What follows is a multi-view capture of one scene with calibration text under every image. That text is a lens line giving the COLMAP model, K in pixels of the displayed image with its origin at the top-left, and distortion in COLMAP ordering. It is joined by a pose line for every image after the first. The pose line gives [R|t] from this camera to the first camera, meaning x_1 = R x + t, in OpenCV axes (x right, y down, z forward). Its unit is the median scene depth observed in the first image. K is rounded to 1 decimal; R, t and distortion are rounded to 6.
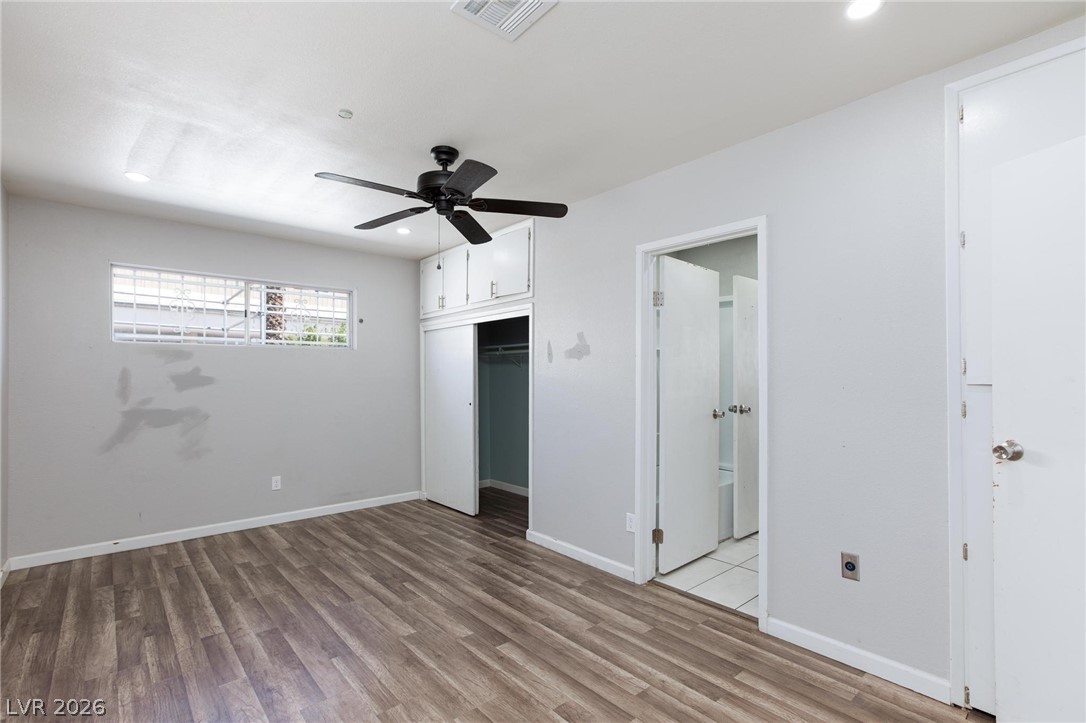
lens RADIAL K [[495.2, 0, 542.8], [0, 495.2, 376.5], [0, 0, 1]] dist [-0.025851, 0.014423]
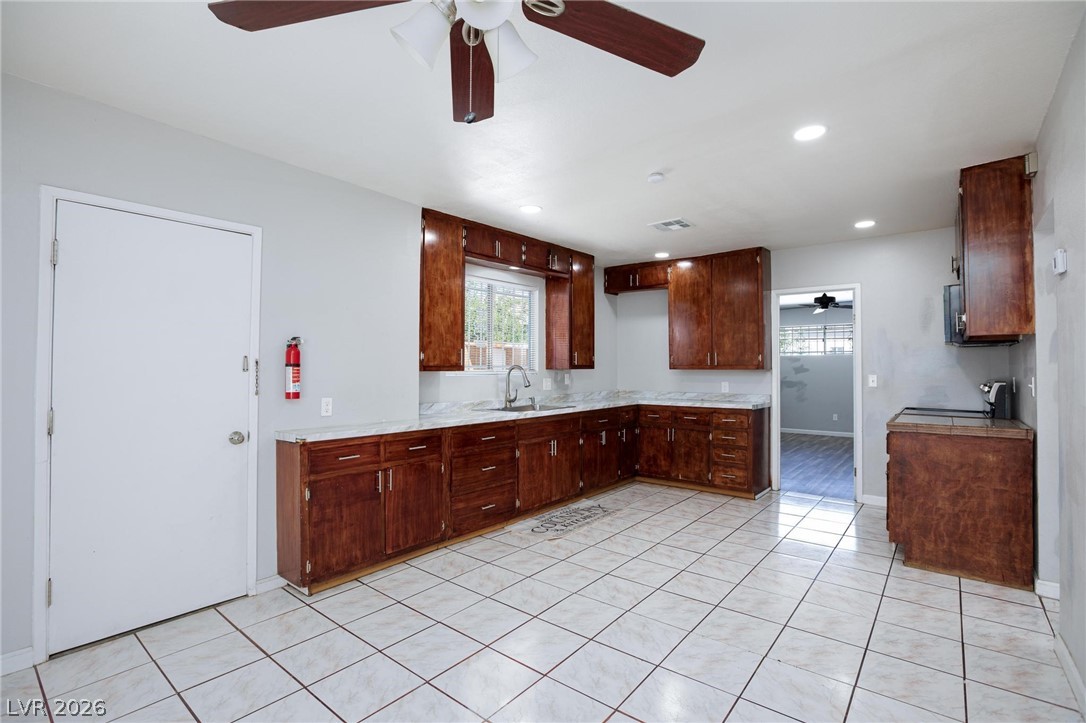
lens RADIAL K [[509.0, 0, 543.0], [0, 509.0, 361.5], [0, 0, 1]] dist [-0.021417, 0.000351]
pose [[0.160802, -0.011334, -0.986922, 1.970211], [-0.000754, 0.999932, -0.011607, -0.004645], [0.986986, 0.002611, 0.160783, -0.853461]]
